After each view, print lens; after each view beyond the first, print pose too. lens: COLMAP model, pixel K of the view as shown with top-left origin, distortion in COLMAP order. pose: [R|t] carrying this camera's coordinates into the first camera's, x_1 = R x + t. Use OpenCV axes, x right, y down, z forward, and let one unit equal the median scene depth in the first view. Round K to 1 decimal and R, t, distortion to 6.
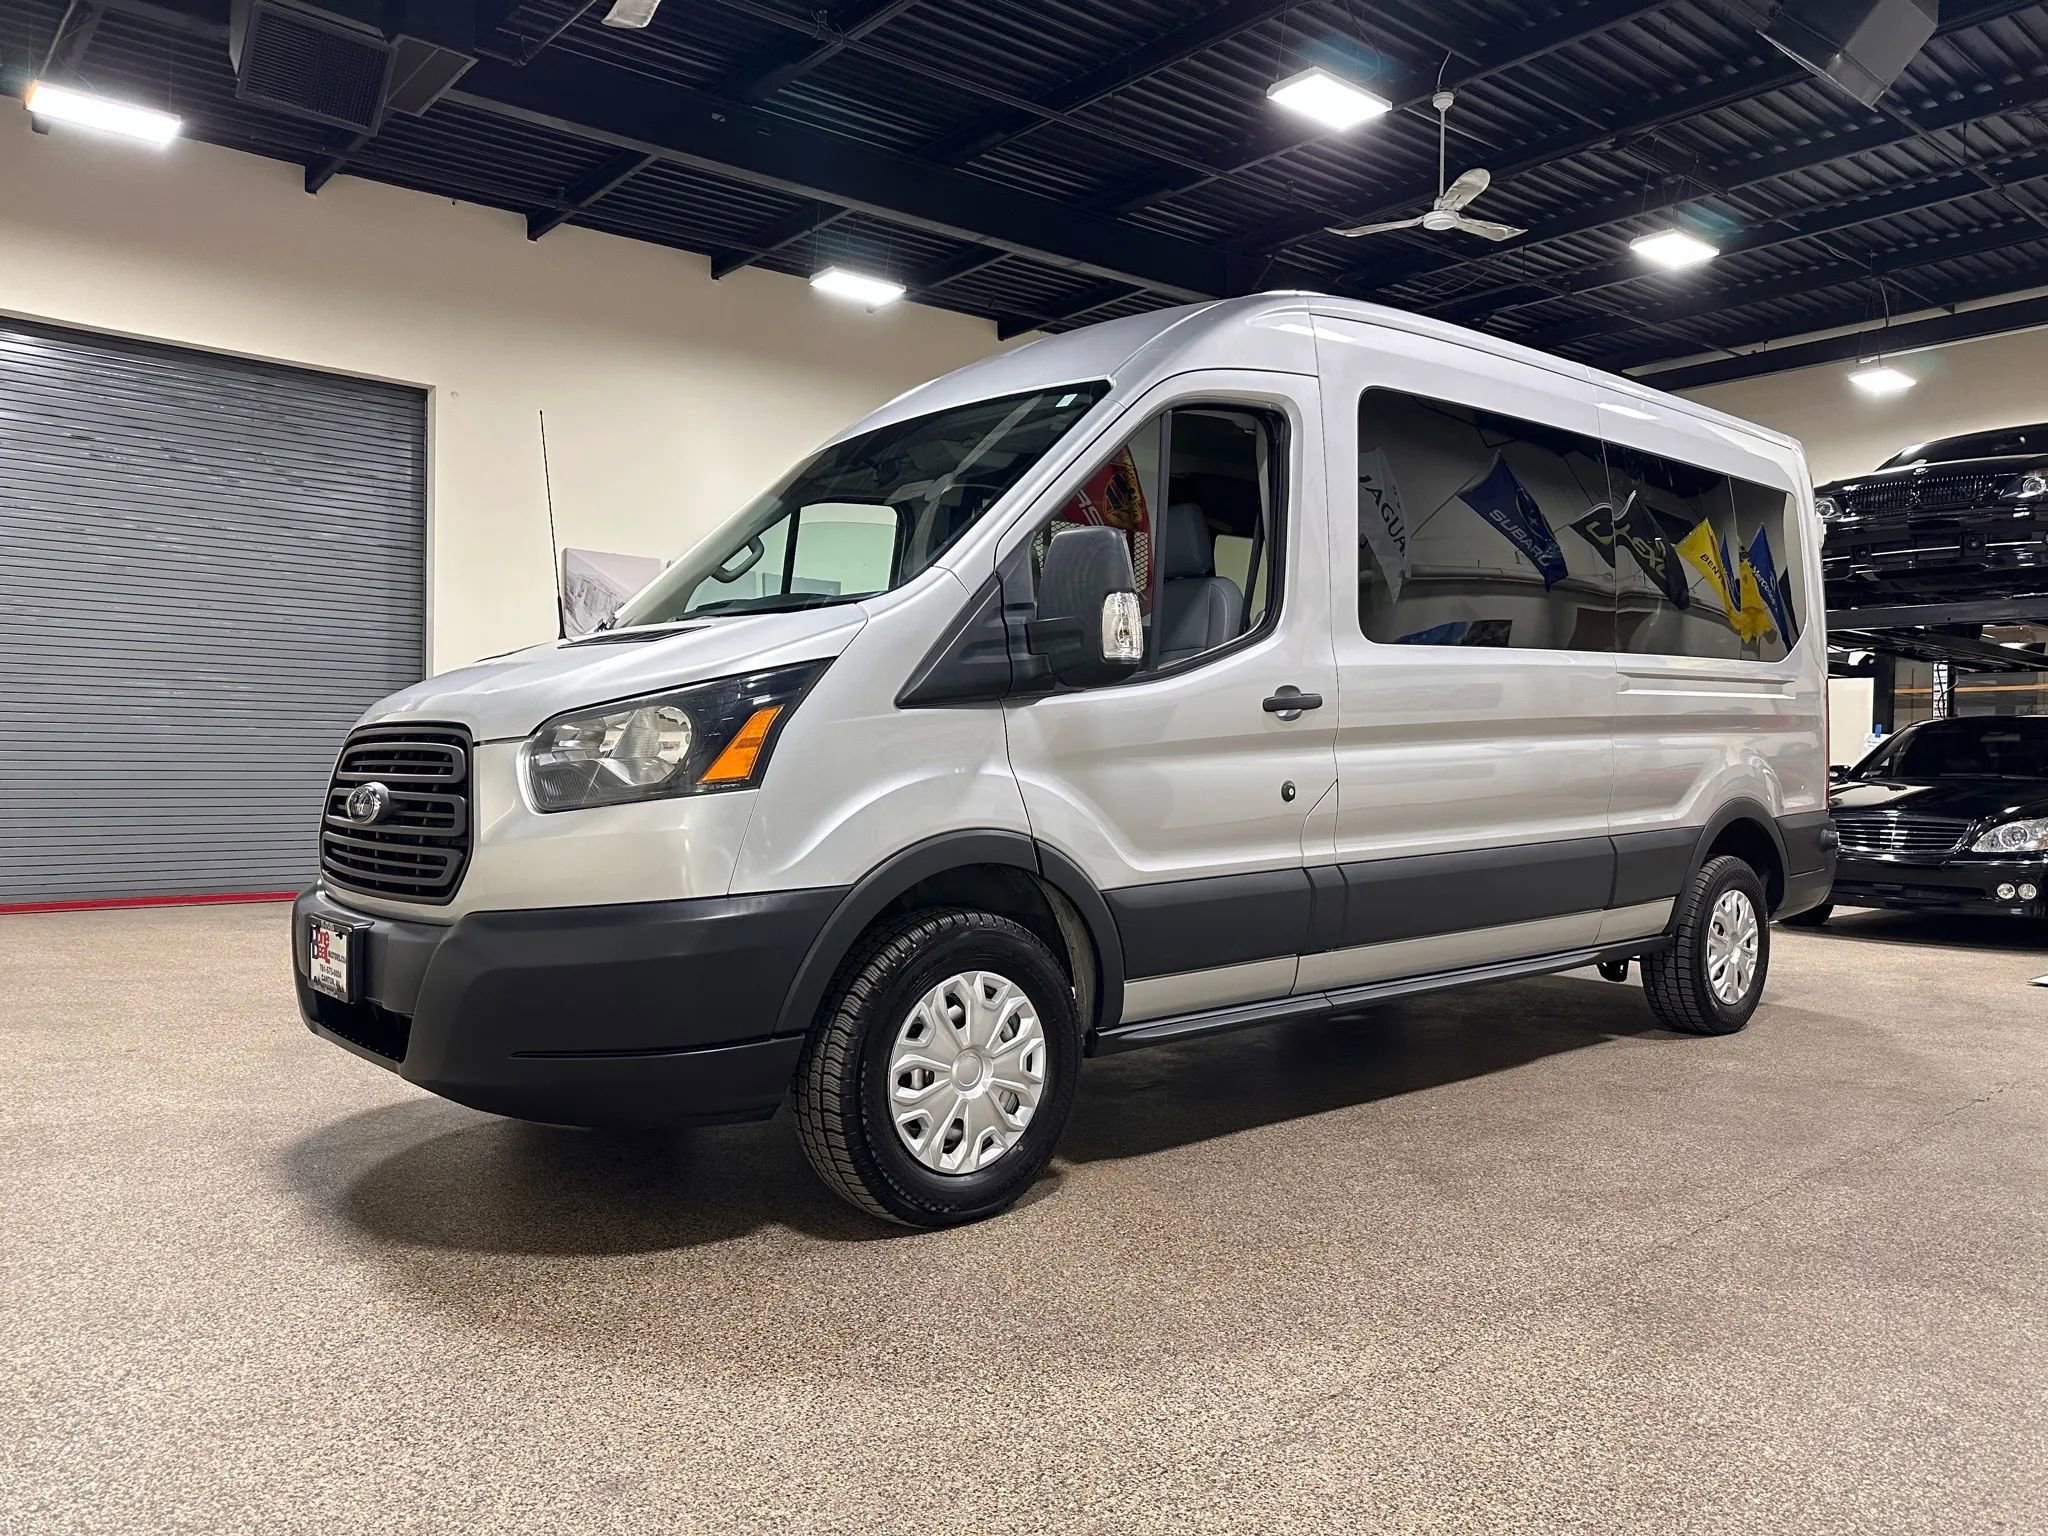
lens RADIAL K [[1453.6, 0, 1023.9], [0, 1453.6, 800.2], [0, 0, 1]] dist [0.056165, -0.058679]
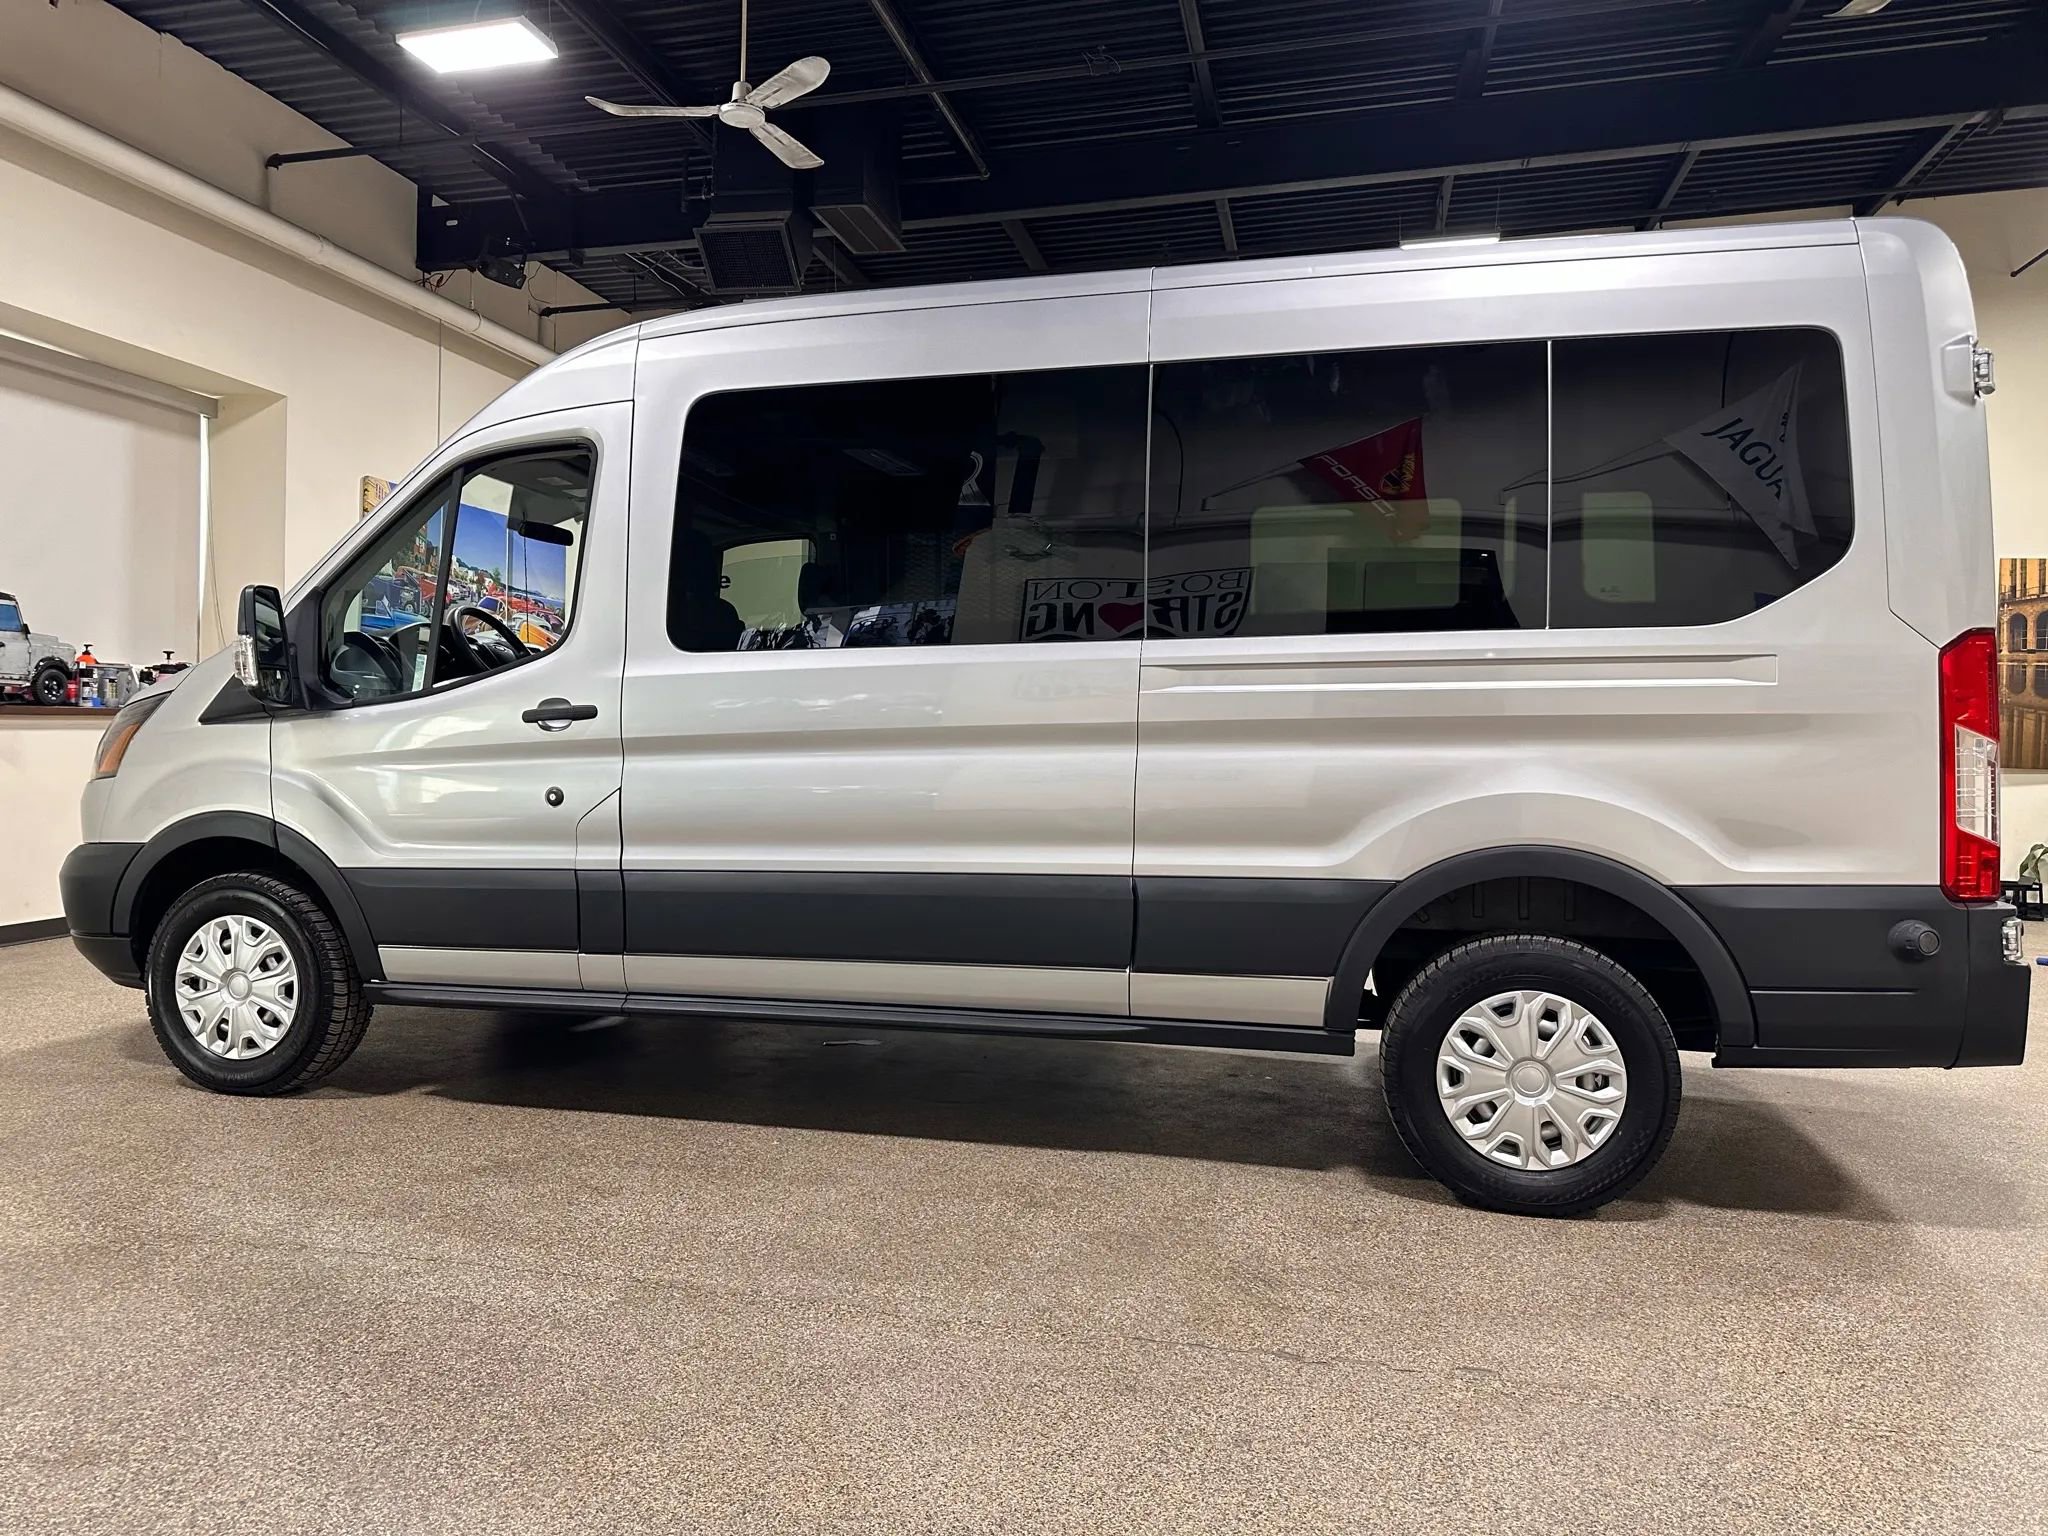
lens RADIAL K [[1450.6, 0, 1024.0], [0, 1450.6, 768.0], [0, 0, 1]] dist [0.040644, -0.045260]
pose [[0.592917, 0.022374, -0.804952, 1.406817], [-0.034452, 0.999403, 0.002402, -0.046692], [0.804526, 0.026308, 0.593335, 0.715536]]
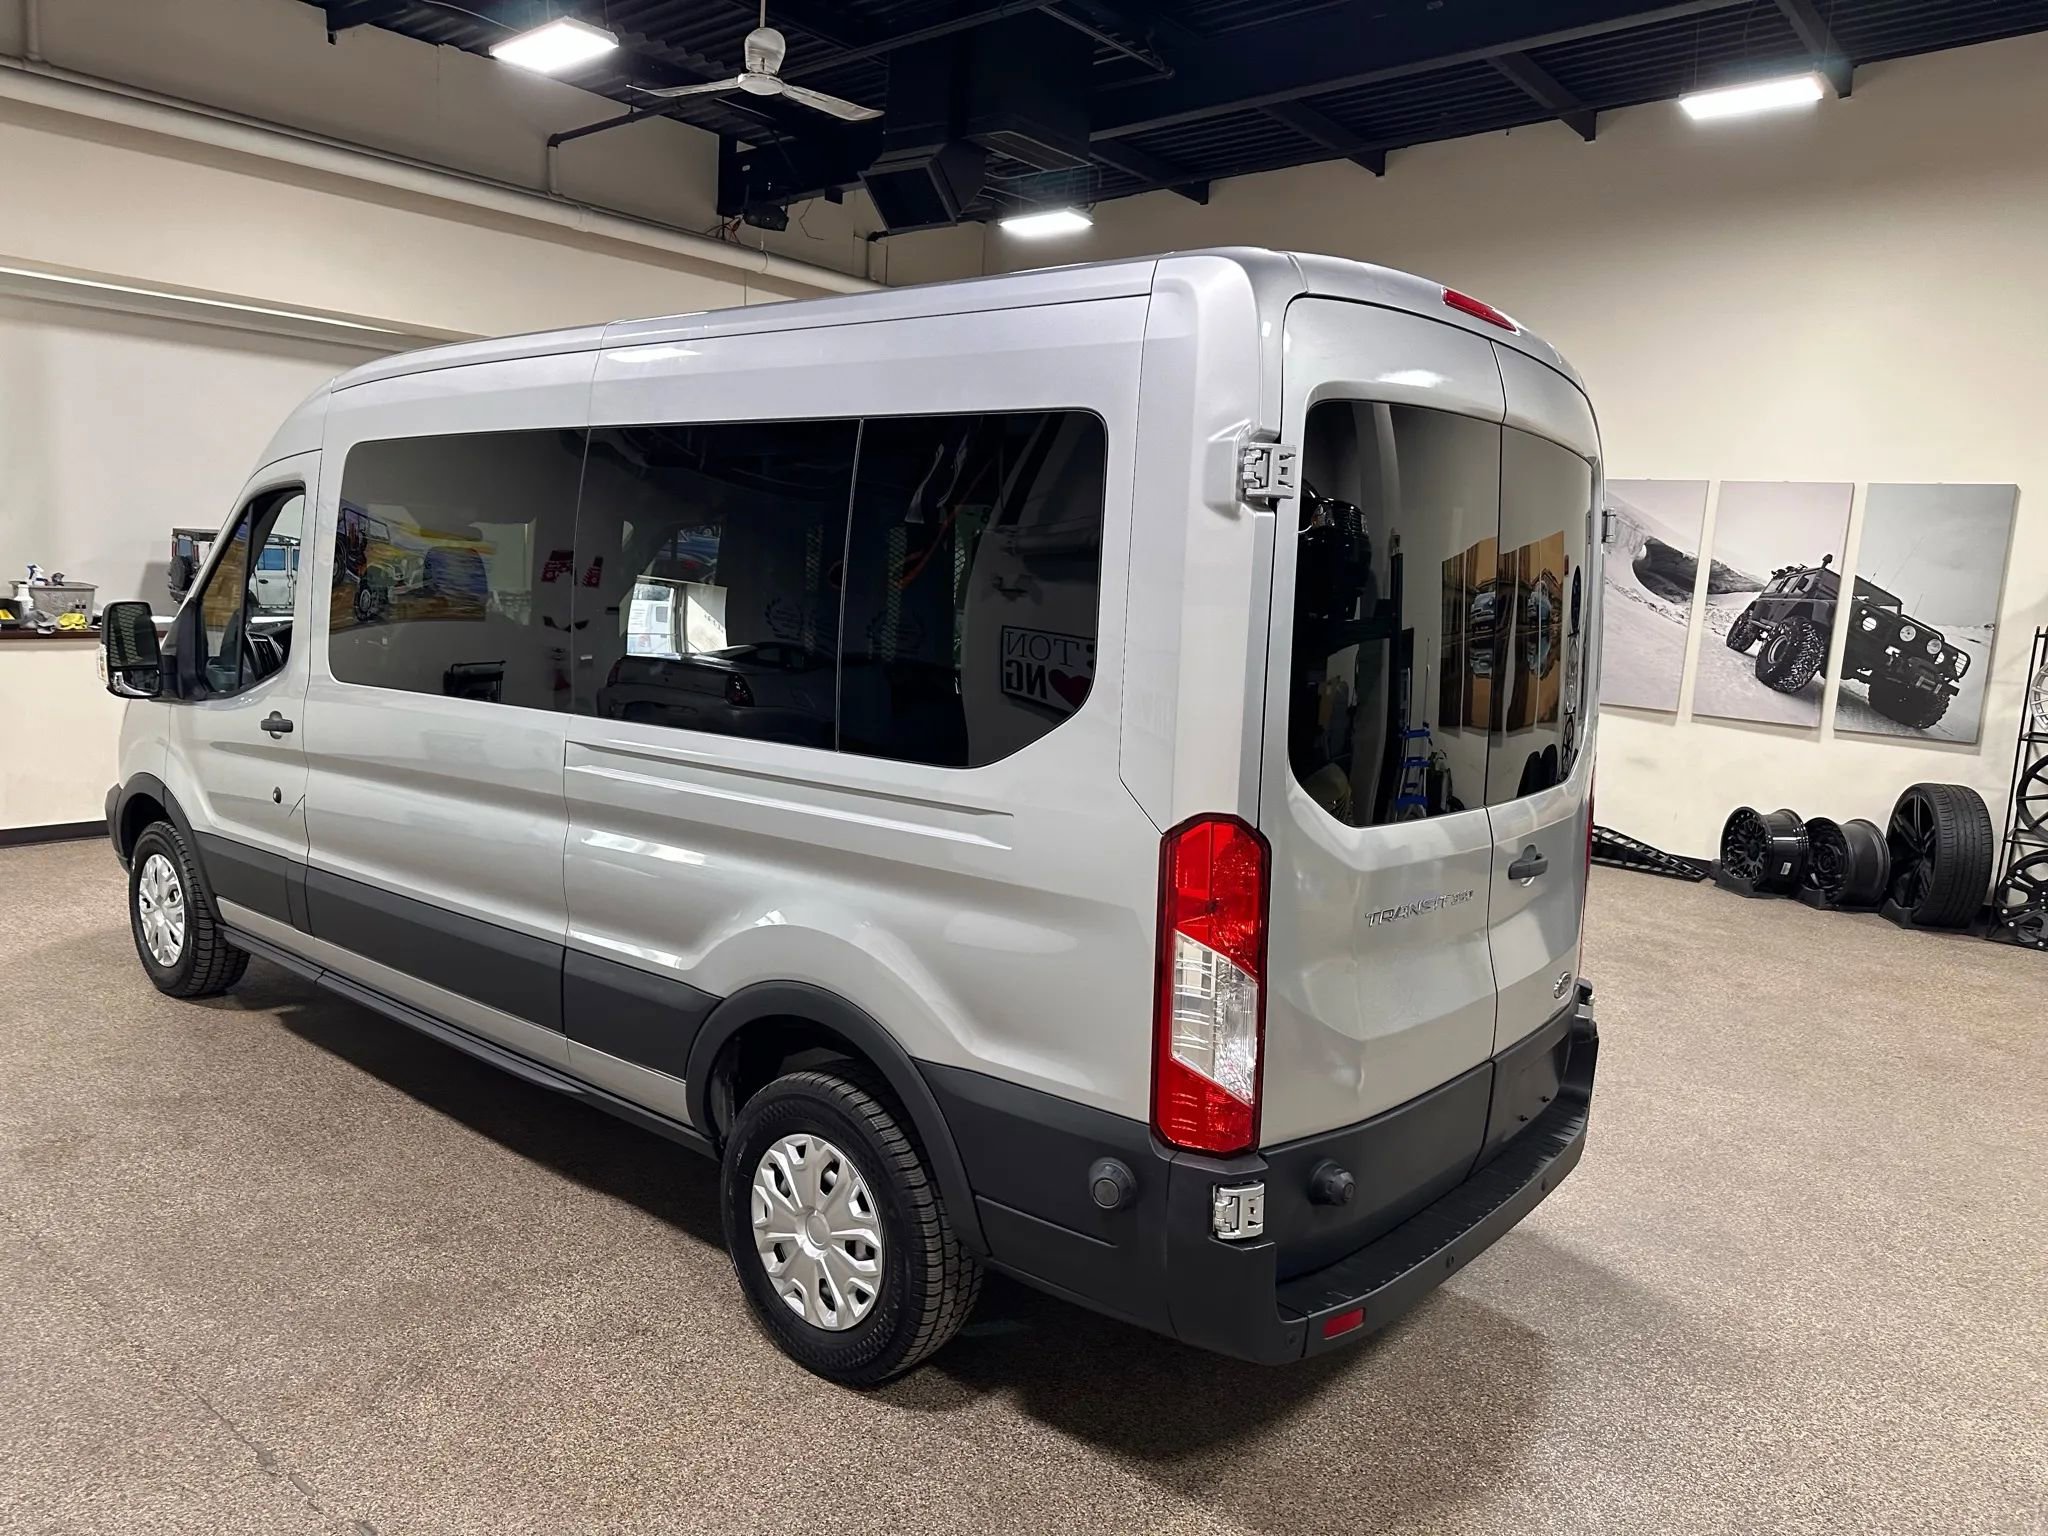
lens RADIAL K [[1455.0, 0, 1024.0], [0, 1455.0, 768.0], [0, 0, 1]] dist [0.098485, -0.129869]
pose [[0.160867, 0.144249, -0.976378, 1.717694], [-0.074393, 0.988220, 0.133742, -0.278250], [0.984168, 0.051121, 0.169703, 1.587116]]
